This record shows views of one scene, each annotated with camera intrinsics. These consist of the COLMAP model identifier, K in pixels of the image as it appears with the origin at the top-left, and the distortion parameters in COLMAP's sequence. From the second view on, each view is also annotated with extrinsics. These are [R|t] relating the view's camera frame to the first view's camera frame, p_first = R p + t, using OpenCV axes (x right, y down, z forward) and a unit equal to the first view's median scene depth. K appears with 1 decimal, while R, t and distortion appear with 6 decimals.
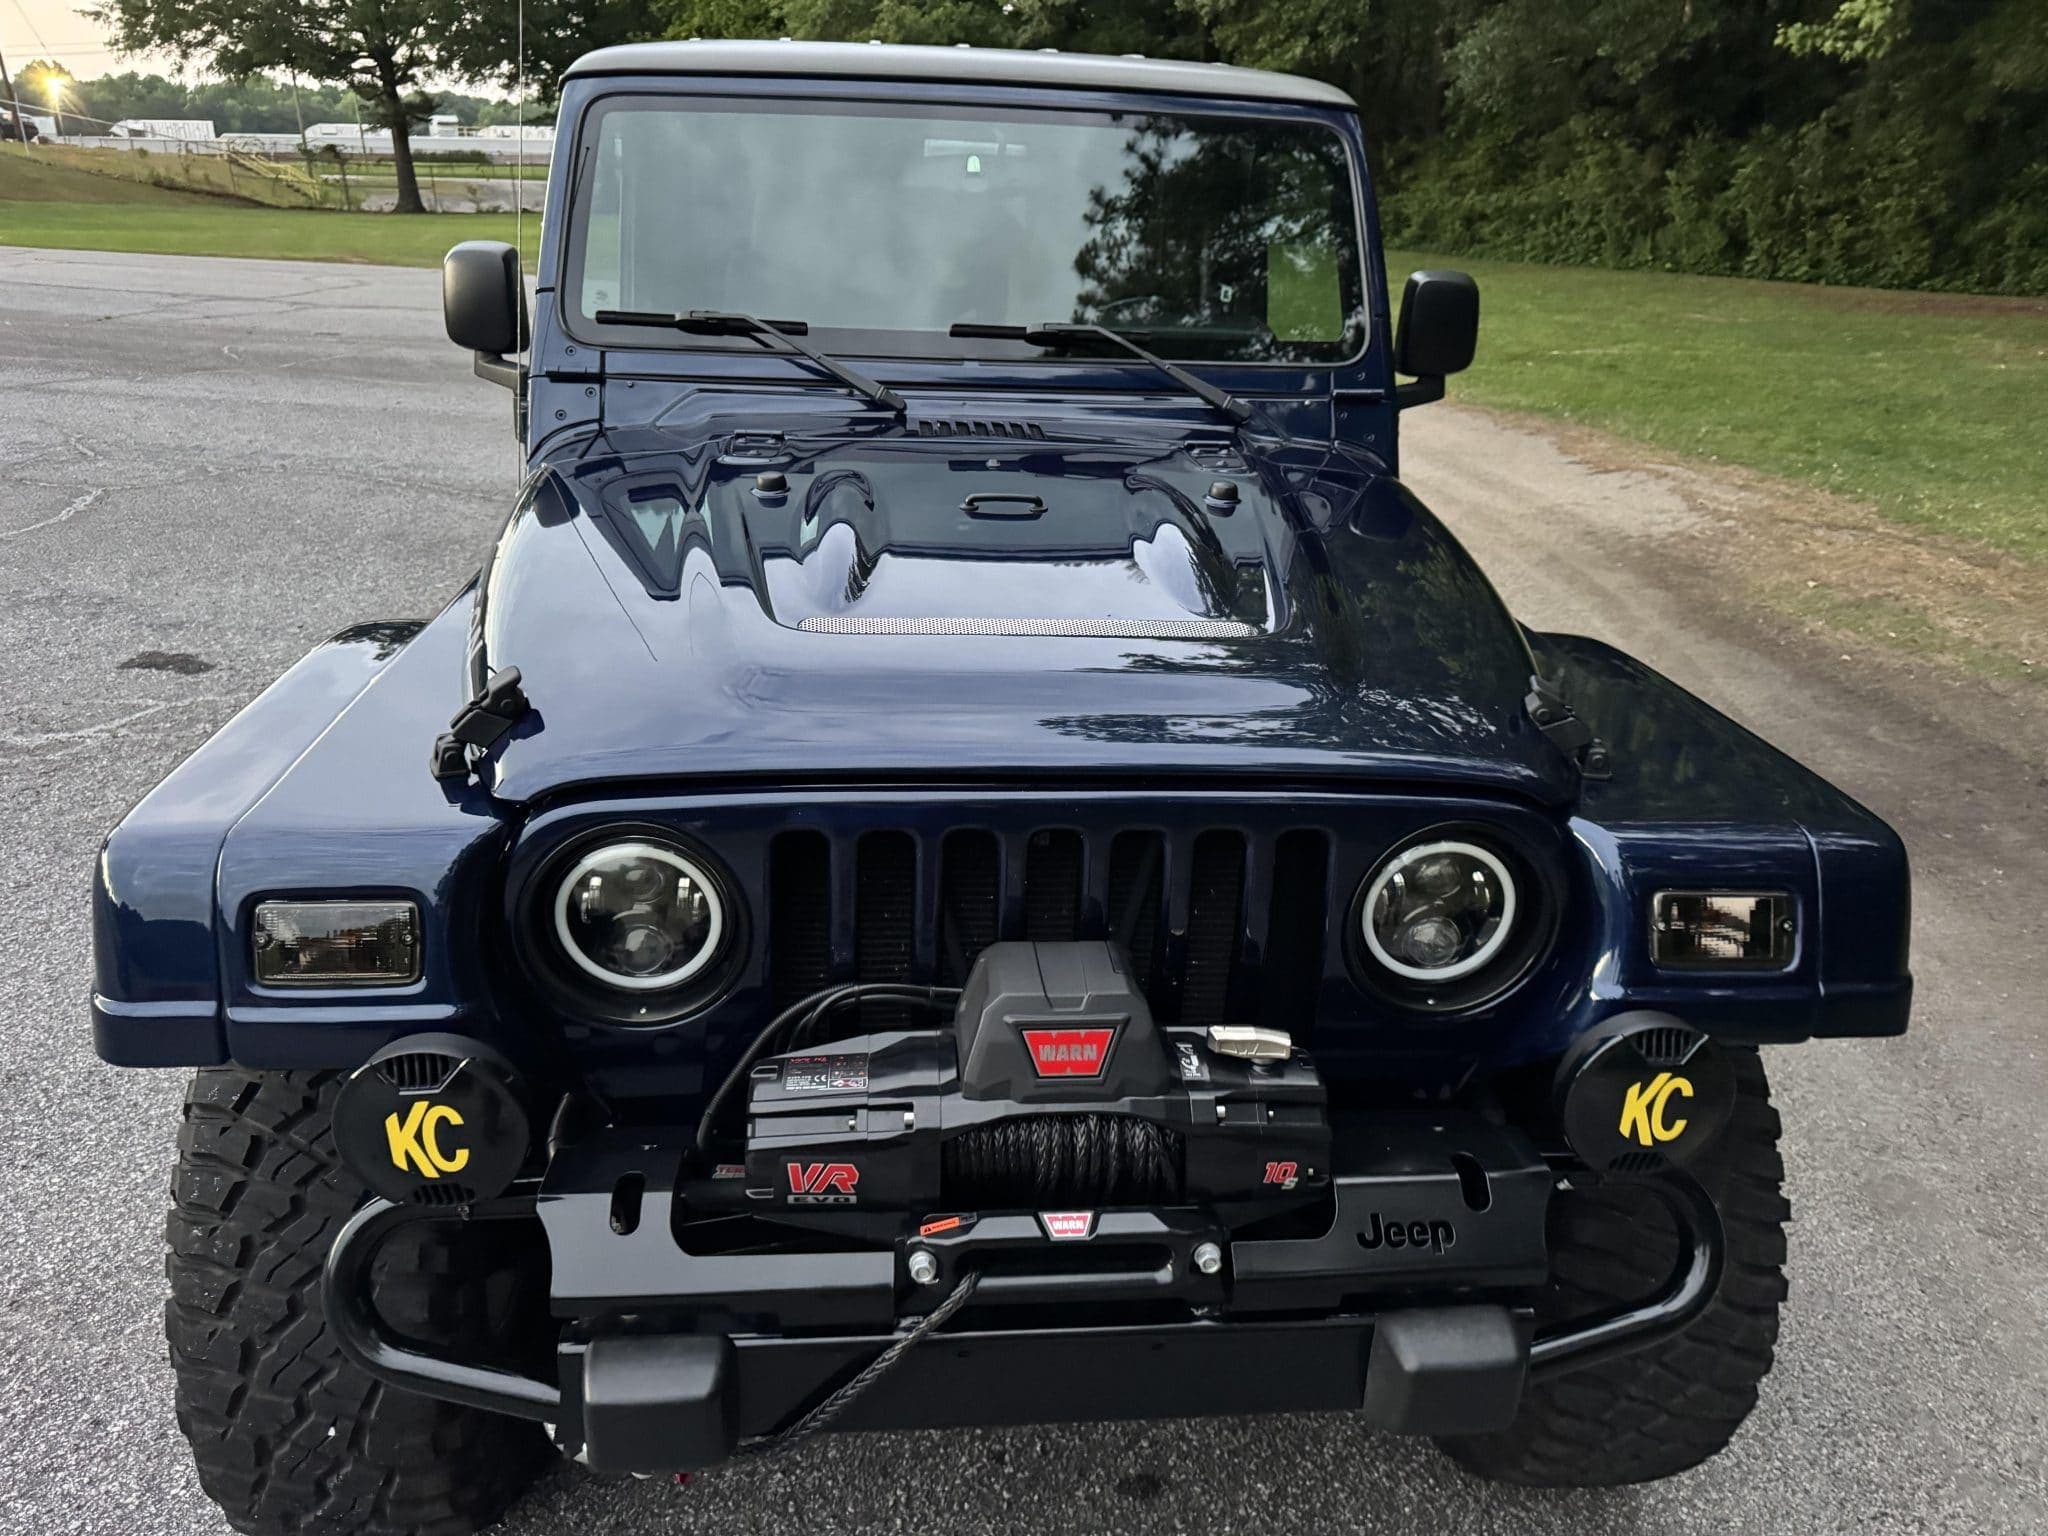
lens RADIAL K [[1463.6, 0, 985.9], [0, 1463.6, 964.5], [0, 0, 1]] dist [-0.073634, 0.090927]
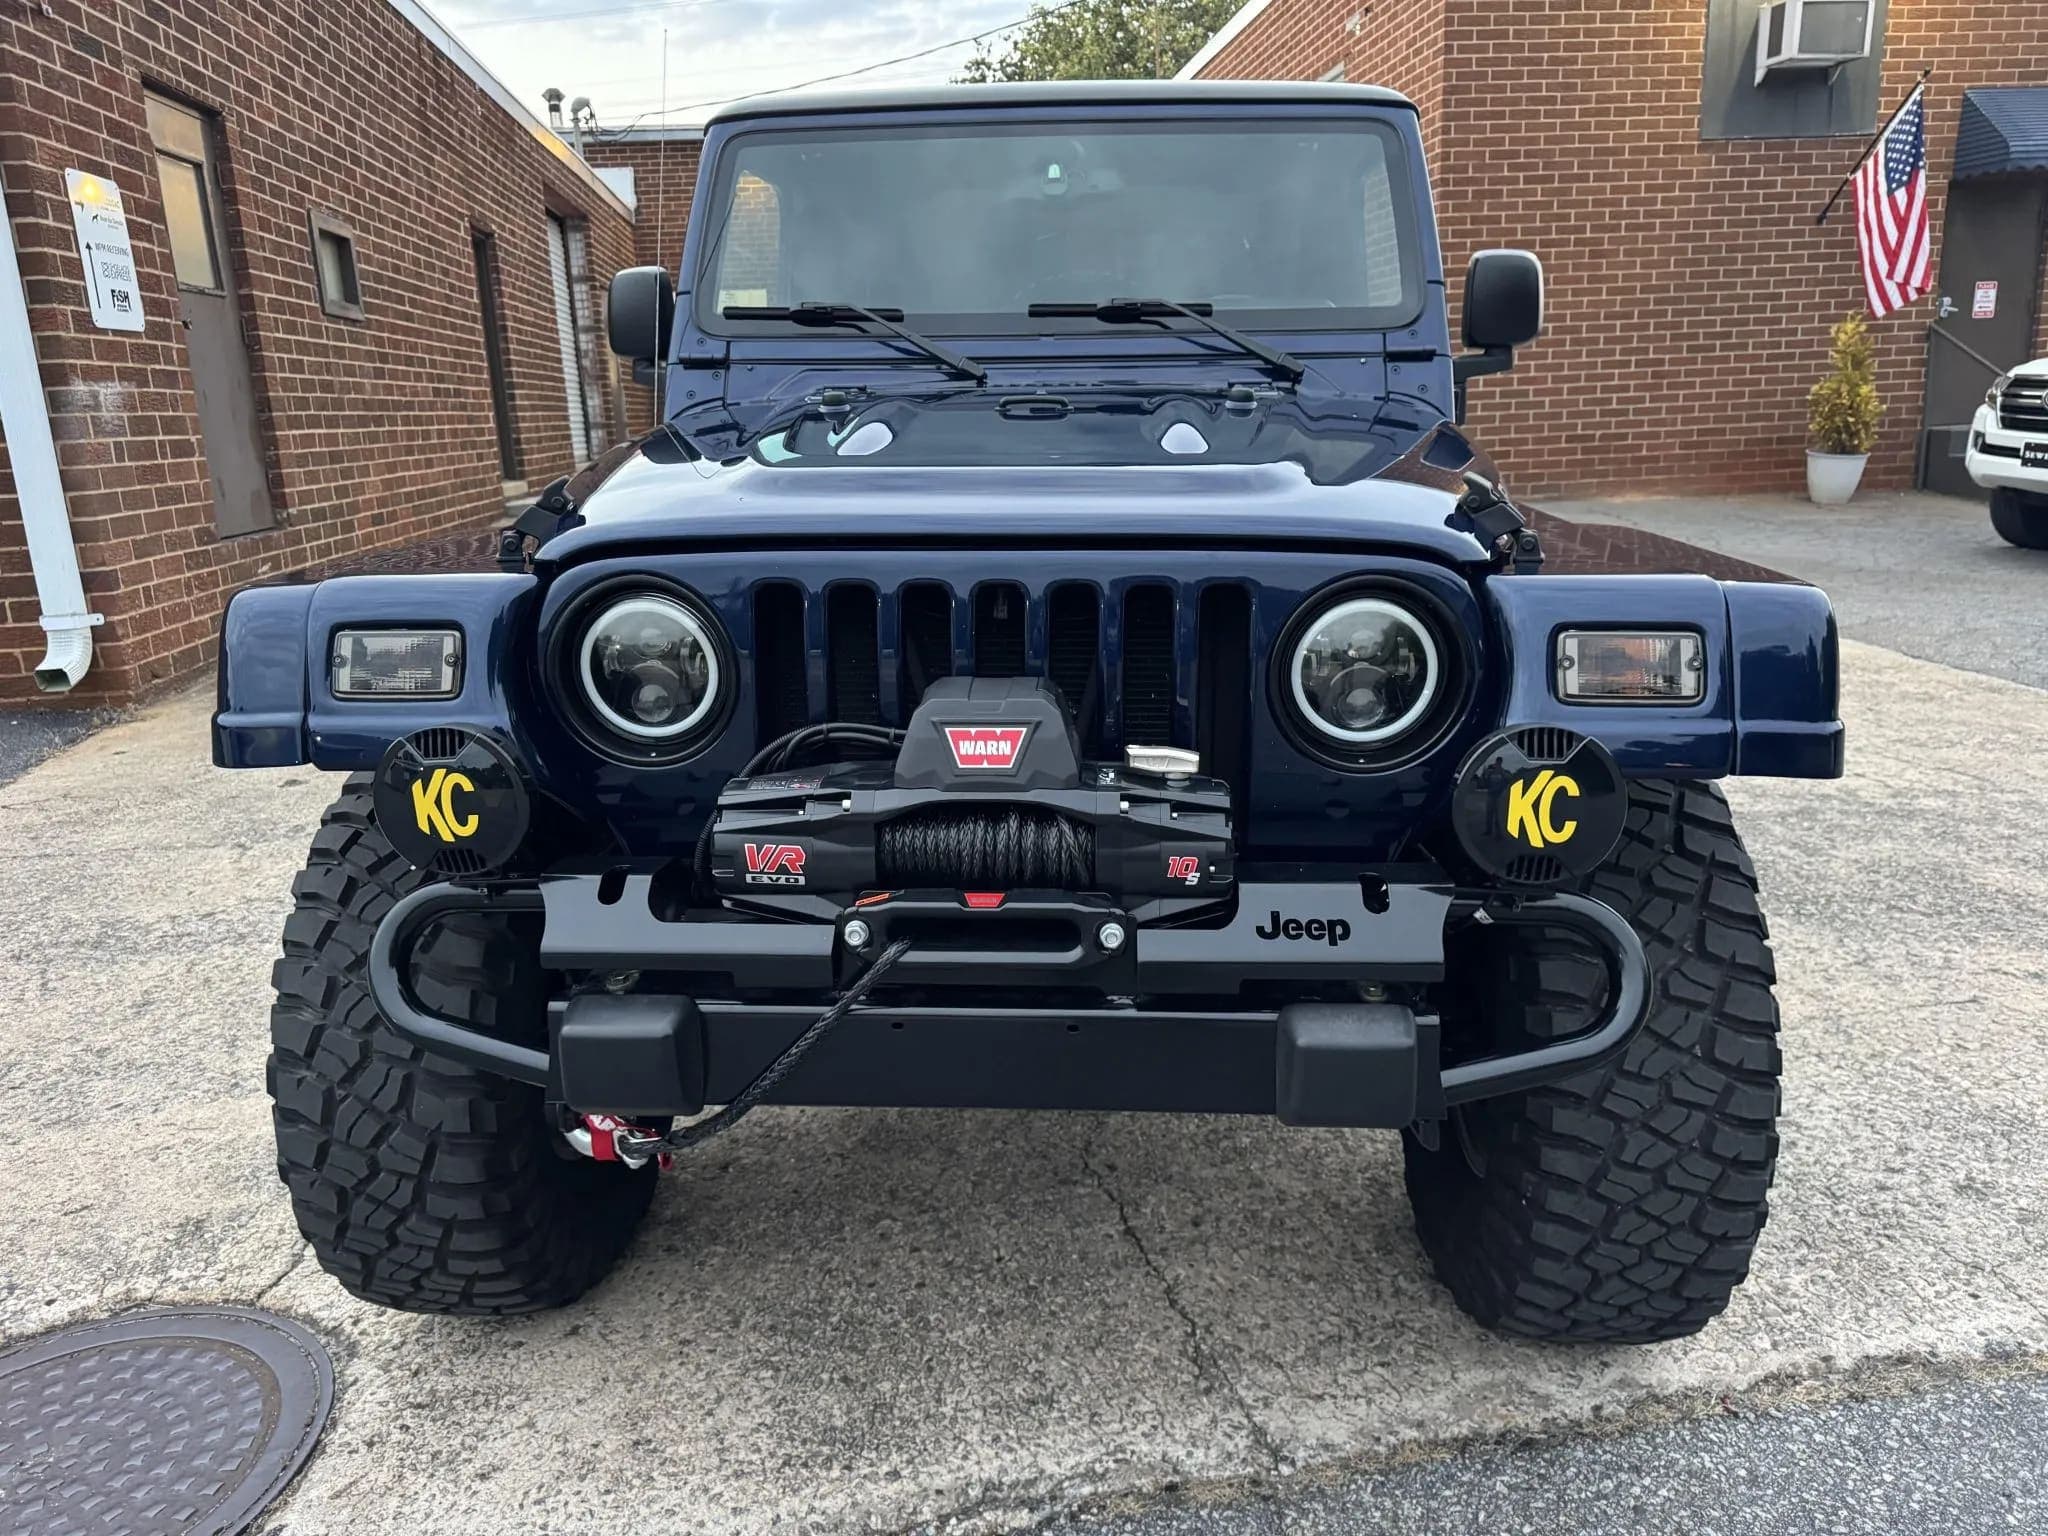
lens RADIAL K [[1400.0, 0, 925.5], [0, 1400.0, 825.0], [0, 0, 1]] dist [0.003206, -0.002613]
pose [[0.988084, 0.006793, -0.153764, 0.172840], [-0.026077, 0.991971, -0.123749, 0.248269], [0.151689, 0.126284, 0.980328, -0.072684]]
